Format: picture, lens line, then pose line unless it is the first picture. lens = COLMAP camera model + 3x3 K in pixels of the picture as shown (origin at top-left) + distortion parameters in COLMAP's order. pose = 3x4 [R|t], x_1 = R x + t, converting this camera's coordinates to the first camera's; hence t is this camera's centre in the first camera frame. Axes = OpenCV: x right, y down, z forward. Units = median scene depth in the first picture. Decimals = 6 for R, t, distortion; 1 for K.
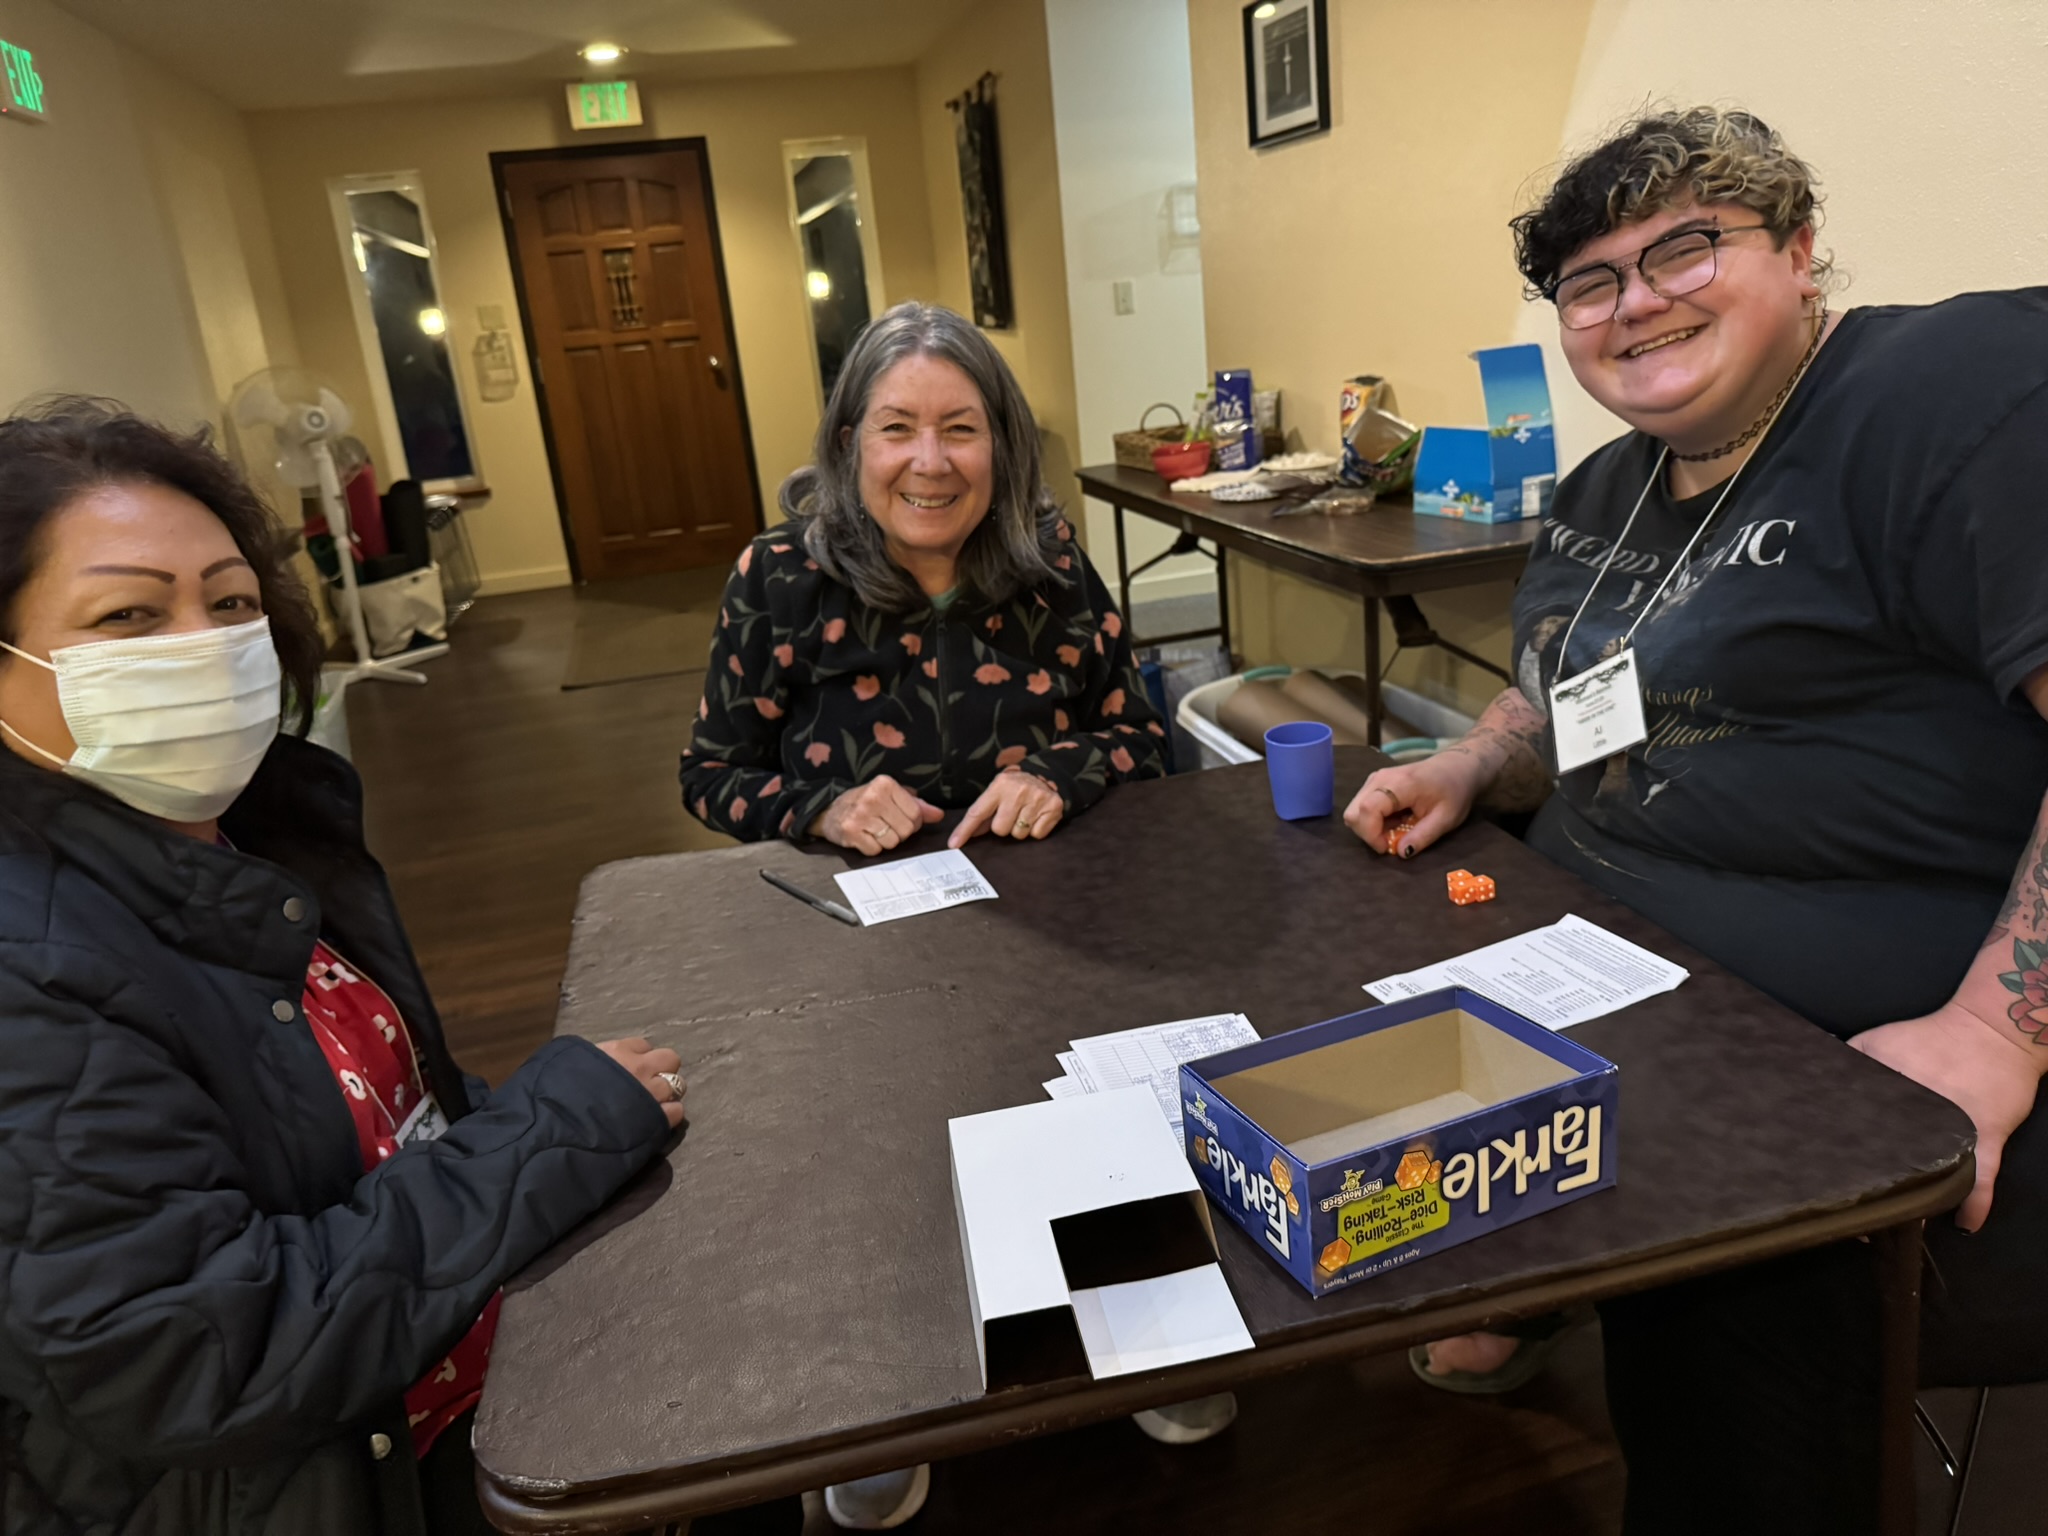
lens RADIAL K [[1421.0, 0, 1024.0], [0, 1421.0, 768.0], [0, 0, 1]] dist [-0.003421, -0.006393]
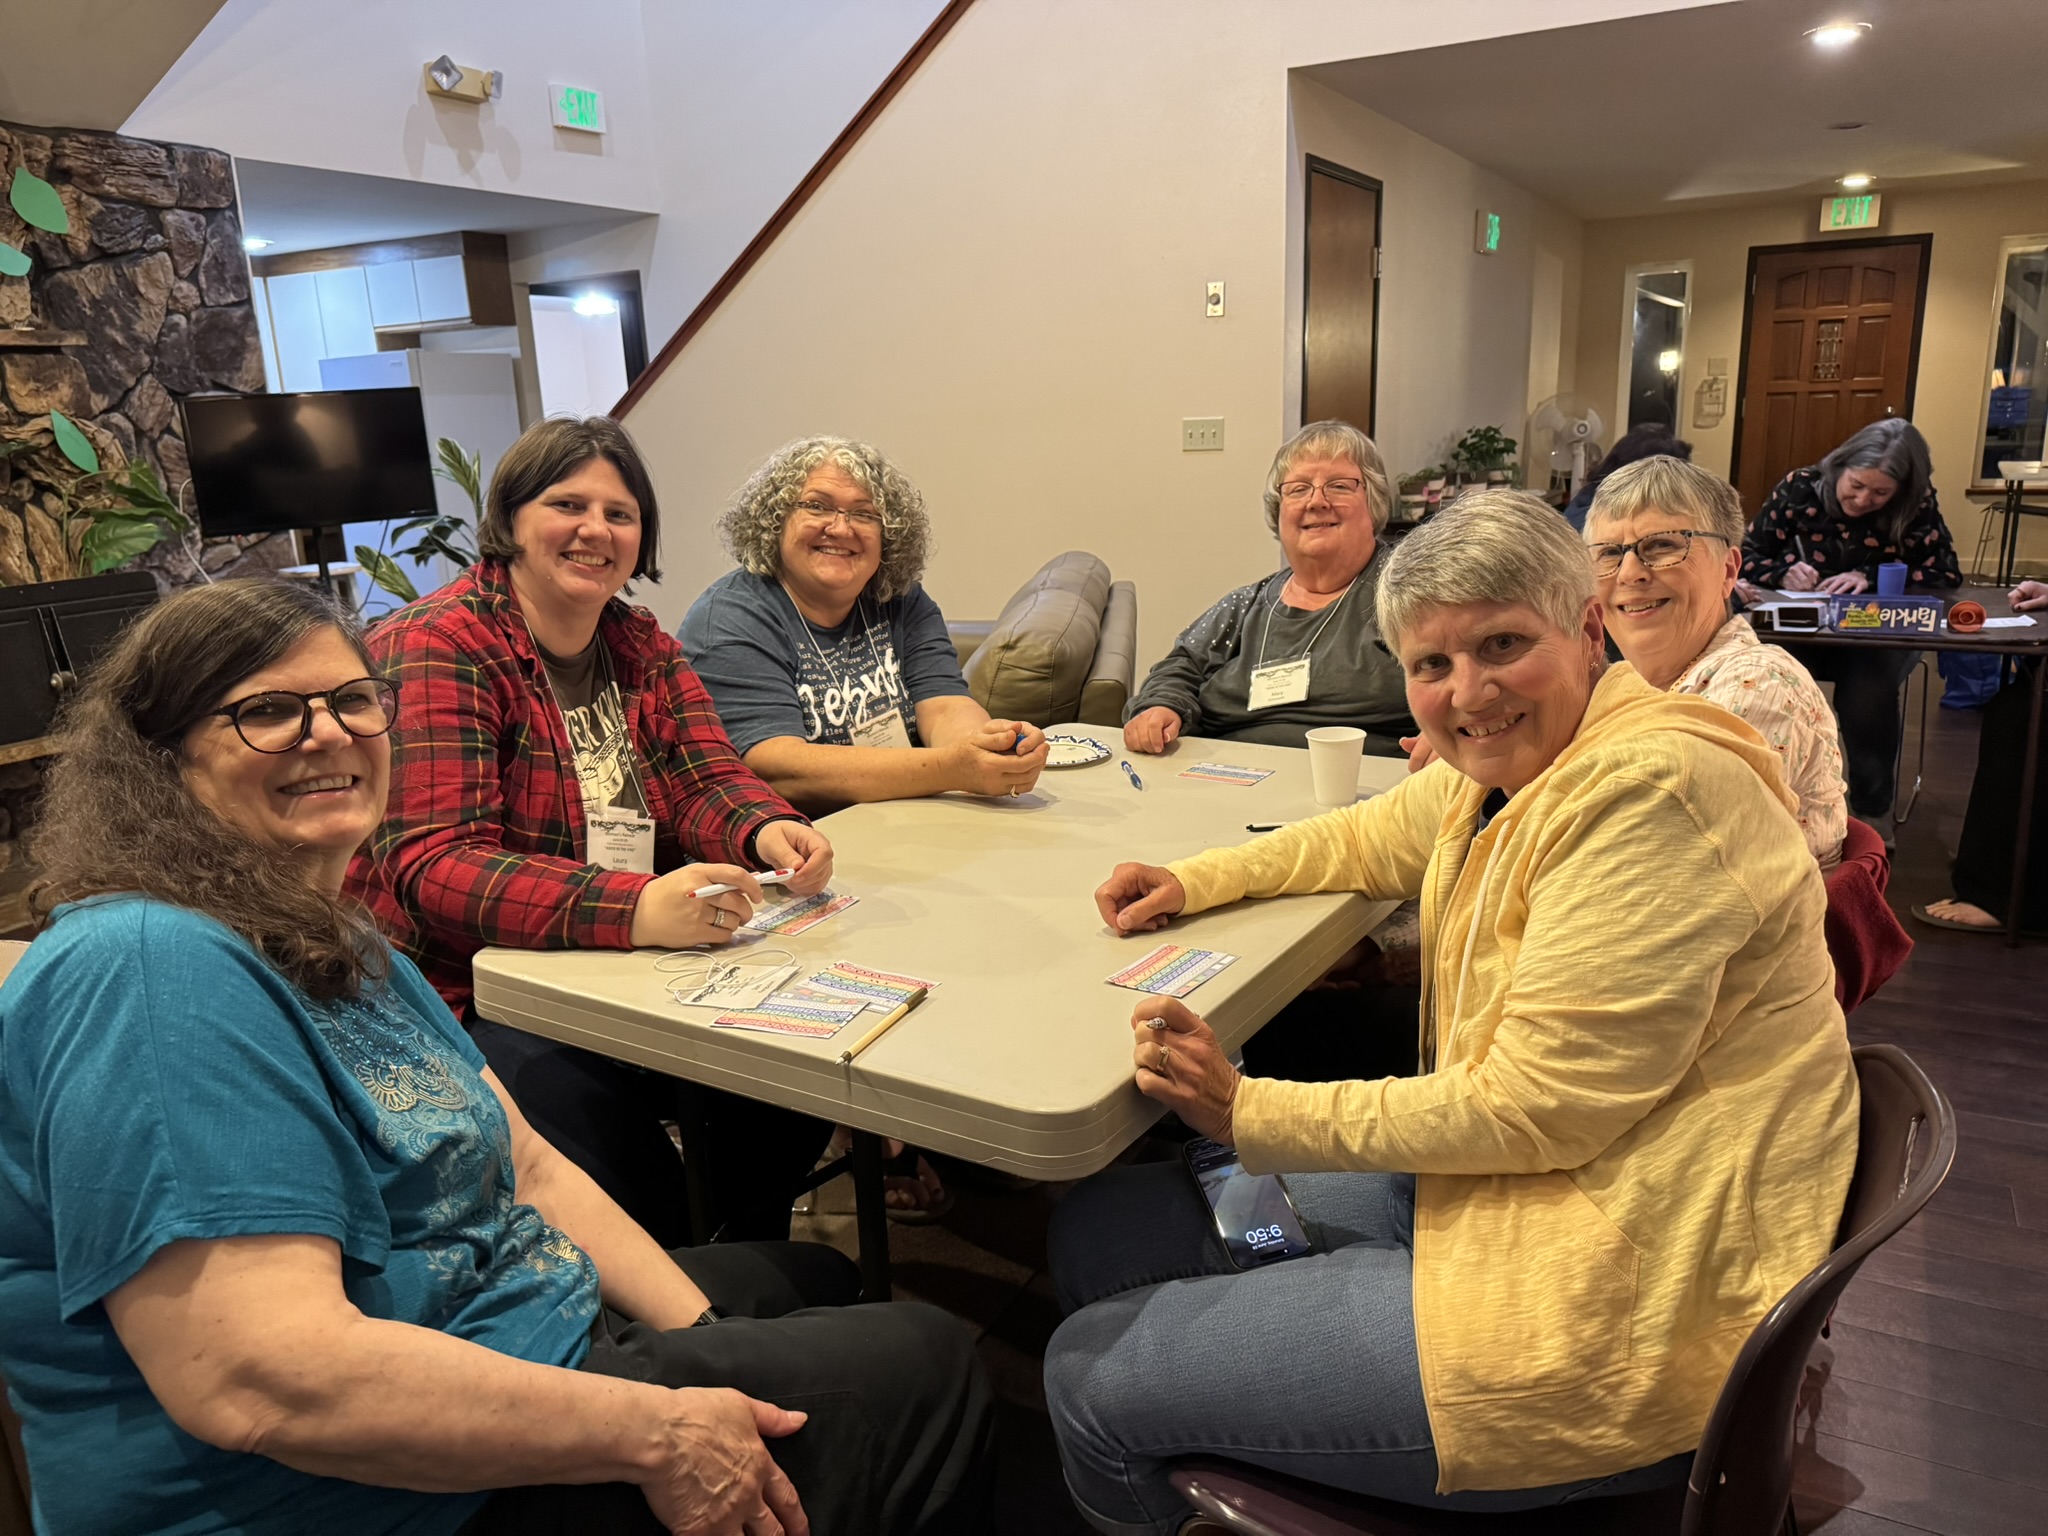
lens RADIAL K [[1421.0, 0, 1024.0], [0, 1421.0, 768.0], [0, 0, 1]] dist [-0.003421, -0.006393]
pose [[0.707538, 0.238280, -0.665292, 0.158144], [-0.249013, 0.965120, 0.080841, 0.115082], [0.661349, 0.108468, 0.742194, -0.427538]]
